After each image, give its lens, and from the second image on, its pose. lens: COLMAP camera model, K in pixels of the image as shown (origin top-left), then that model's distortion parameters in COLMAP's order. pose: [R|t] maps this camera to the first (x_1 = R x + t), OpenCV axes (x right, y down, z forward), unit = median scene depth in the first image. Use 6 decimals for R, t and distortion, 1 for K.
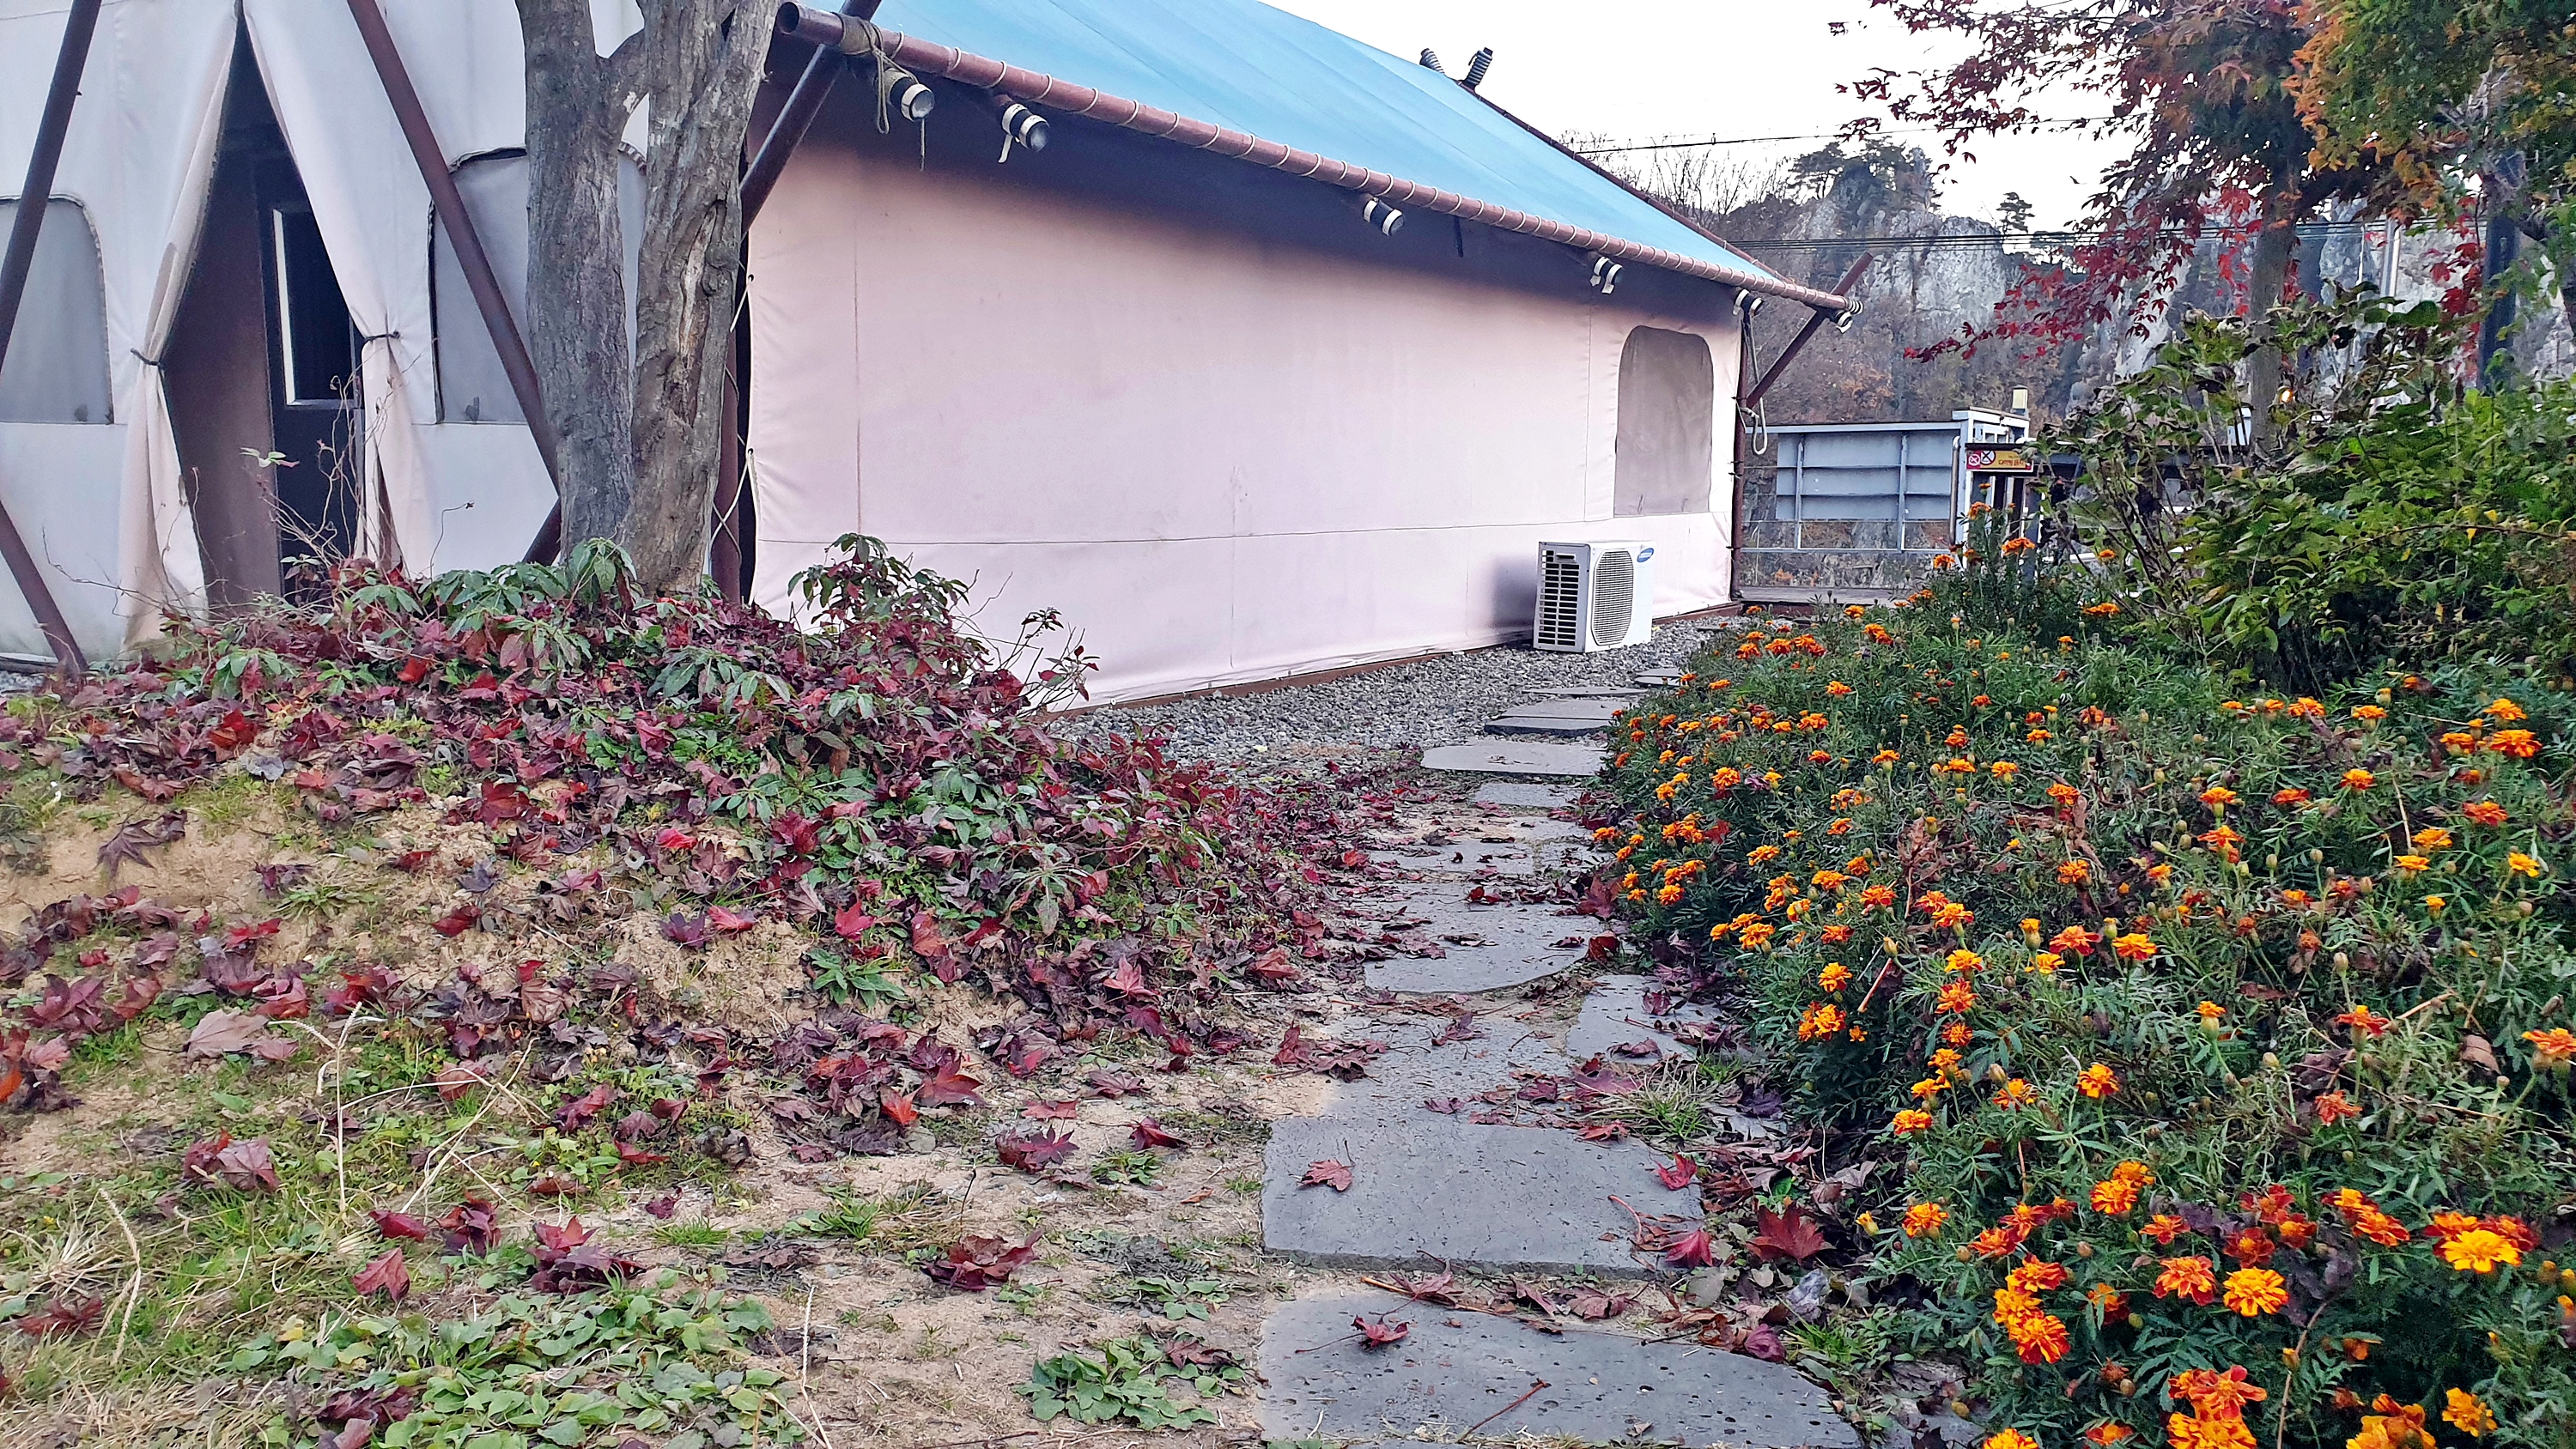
lens RADIAL K [[1957.5, 0, 1281.6], [0, 1957.5, 721.0], [0, 0, 1]] dist [0.005708, 0.007662]
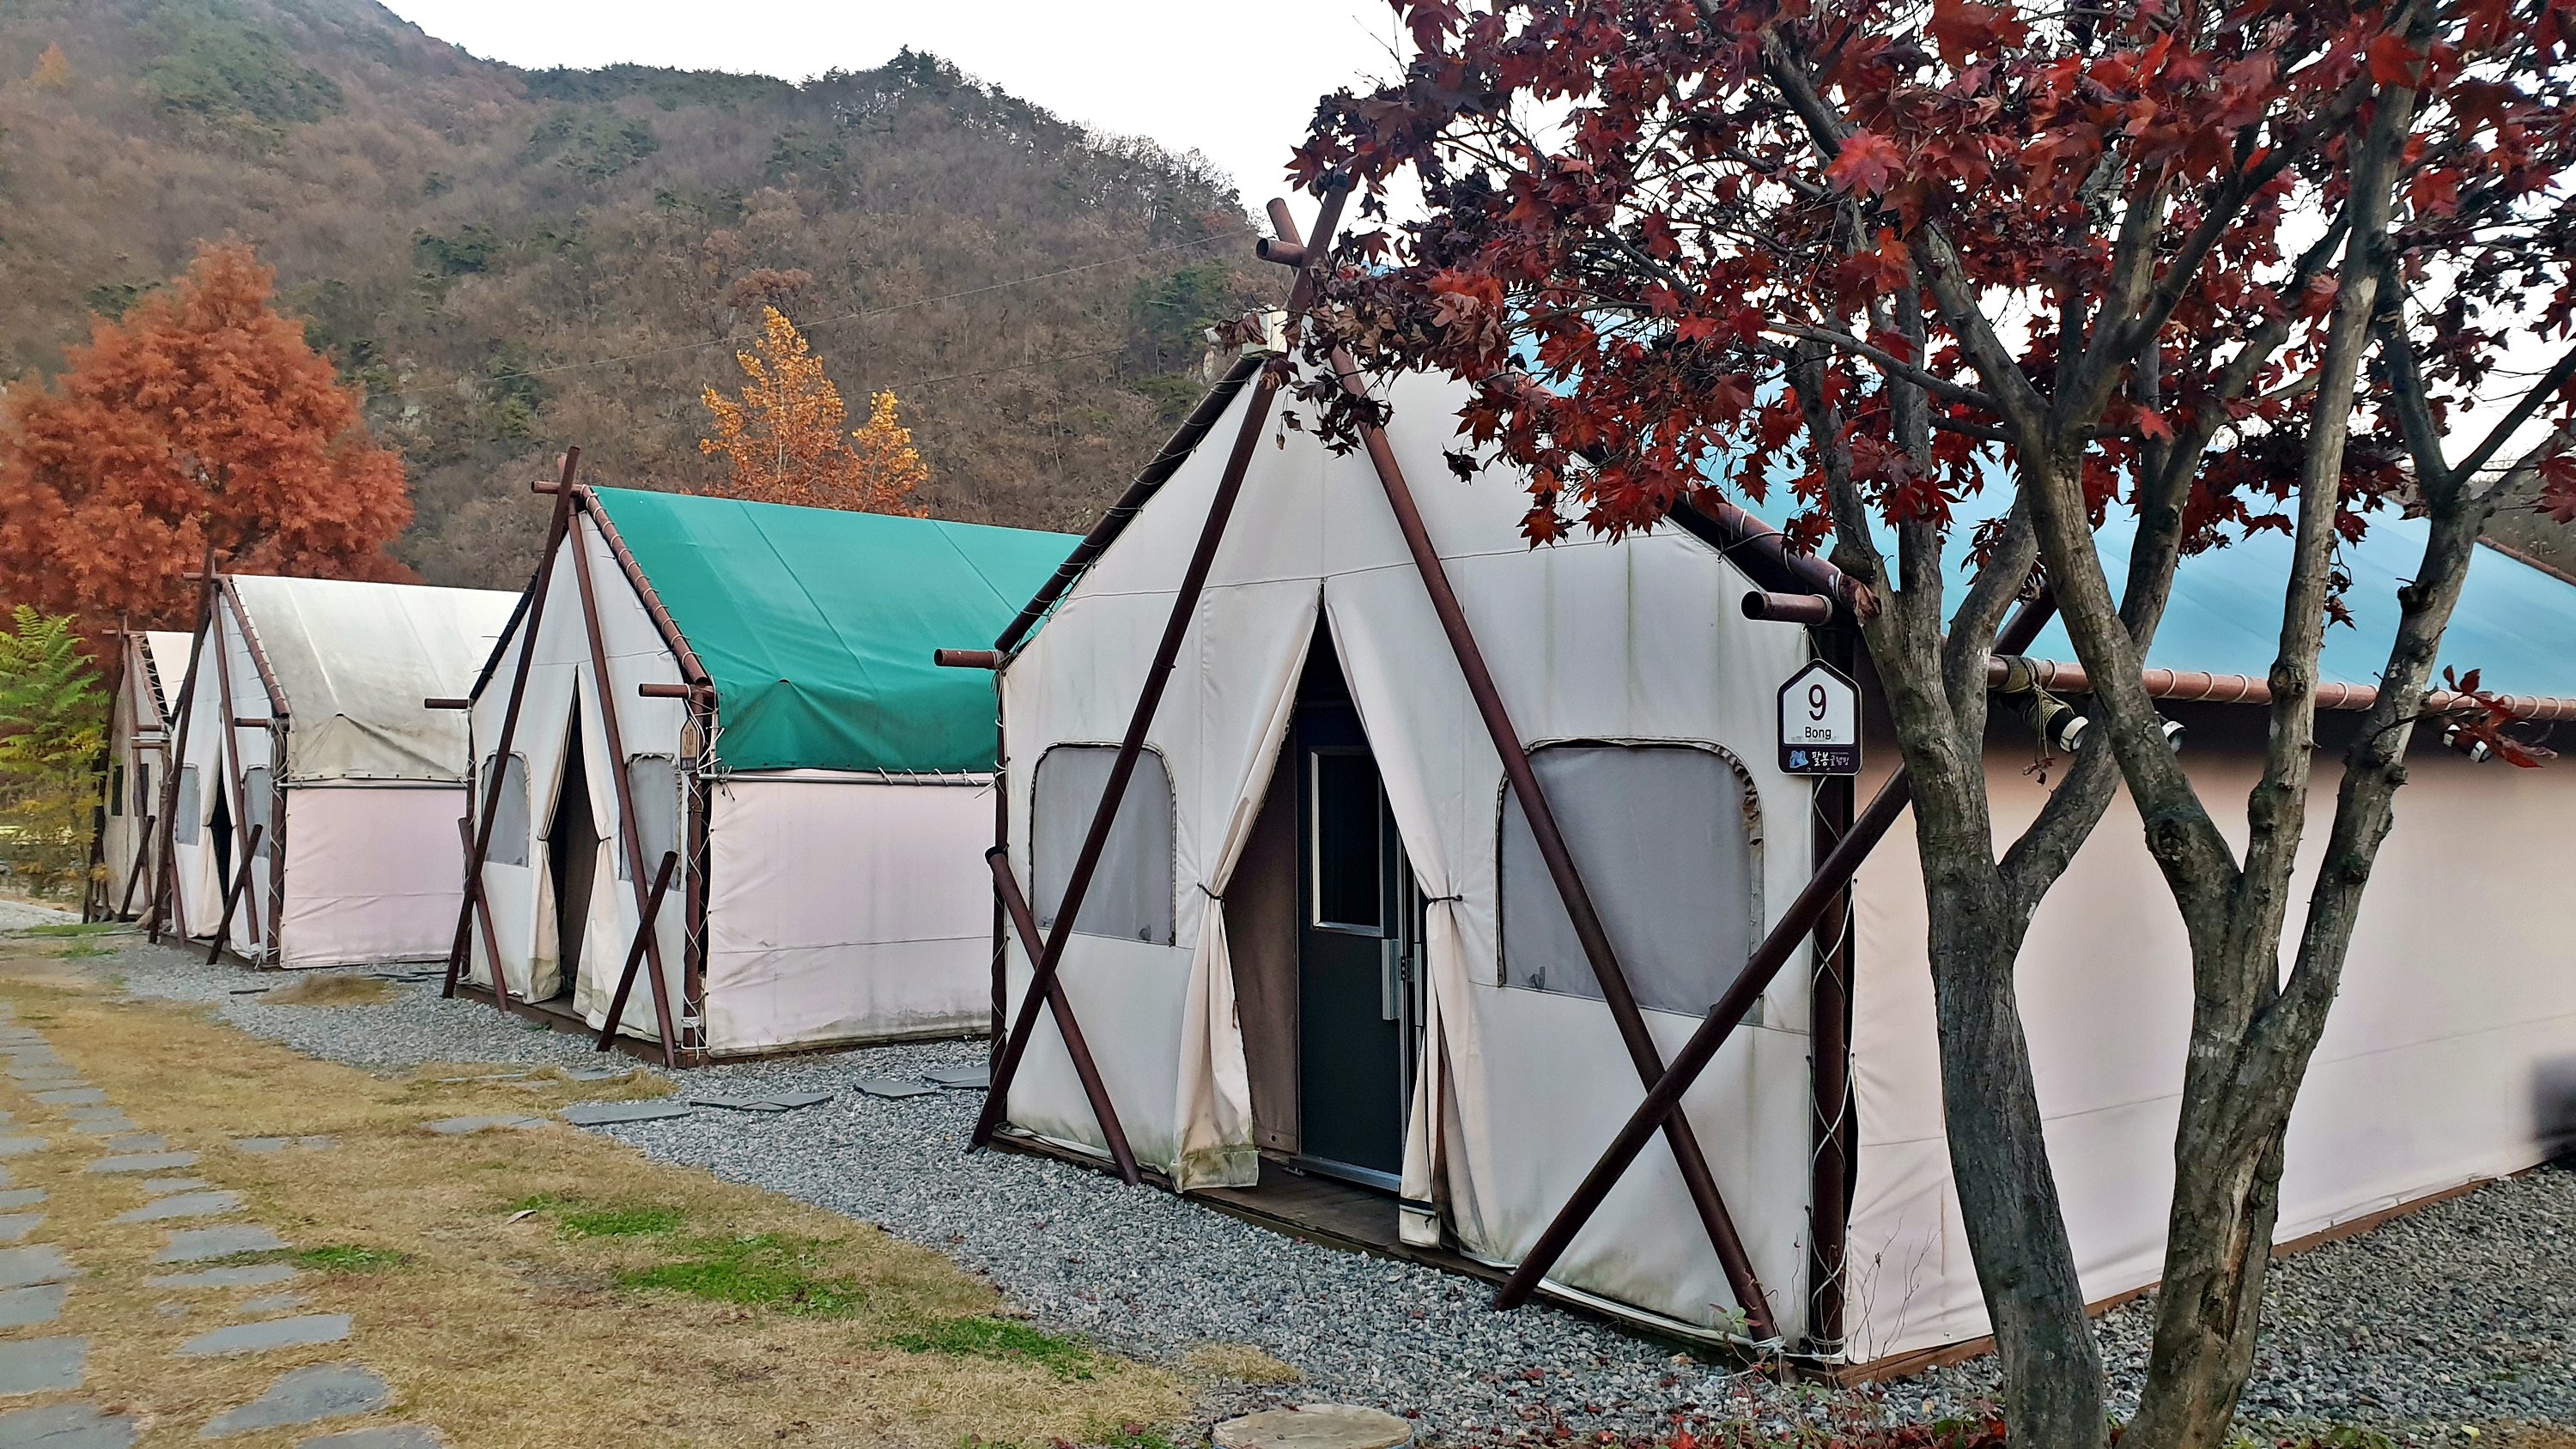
lens RADIAL K [[1957.5, 0, 1272.8], [0, 1957.5, 719.8], [0, 0, 1]] dist [0.005708, 0.007662]
pose [[0.930630, -0.022006, -0.365299, -0.157403], [-0.042504, 0.984935, -0.167617, -0.111393], [0.363485, 0.171516, 0.915675, -0.027883]]
